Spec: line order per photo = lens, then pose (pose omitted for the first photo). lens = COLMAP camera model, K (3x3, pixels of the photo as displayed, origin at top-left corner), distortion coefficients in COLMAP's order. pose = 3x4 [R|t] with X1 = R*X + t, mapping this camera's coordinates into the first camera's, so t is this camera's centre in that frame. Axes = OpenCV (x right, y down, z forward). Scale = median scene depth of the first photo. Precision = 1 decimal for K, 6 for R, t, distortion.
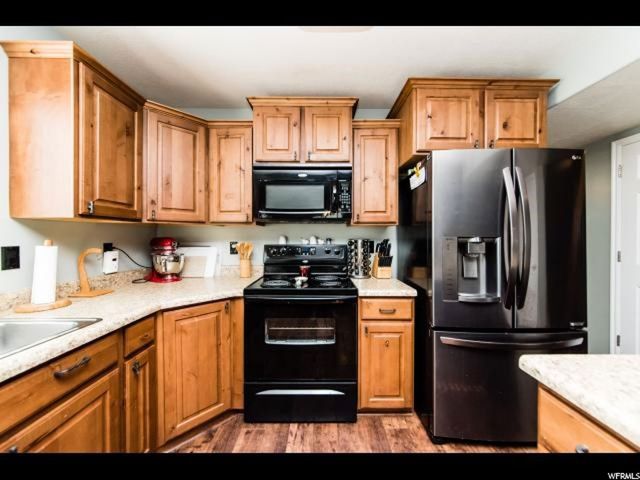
lens RADIAL K [[262.1, 0, 309.8], [0, 262.1, 238.9], [0, 0, 1]] dist [0.001165, -0.000377]
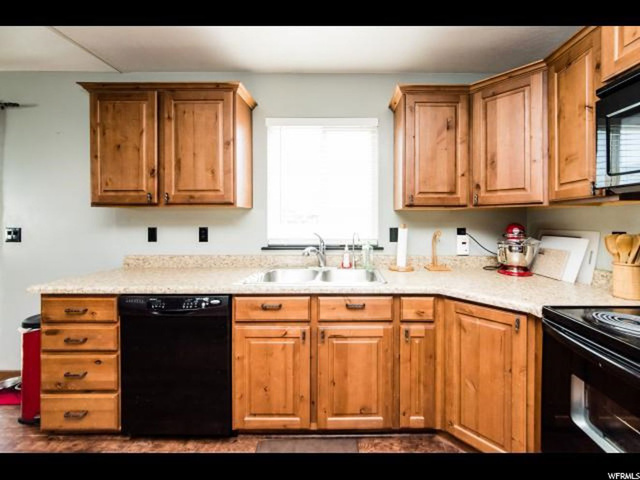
lens RADIAL K [[262.1, 0, 326.4], [0, 262.1, 220.6], [0, 0, 1]] dist [0.001165, -0.000377]
pose [[-0.040220, -0.001316, -0.999190, 0.374378], [-0.005560, 0.999984, -0.001094, -0.010510], [0.999175, 0.005511, -0.040227, 0.484194]]
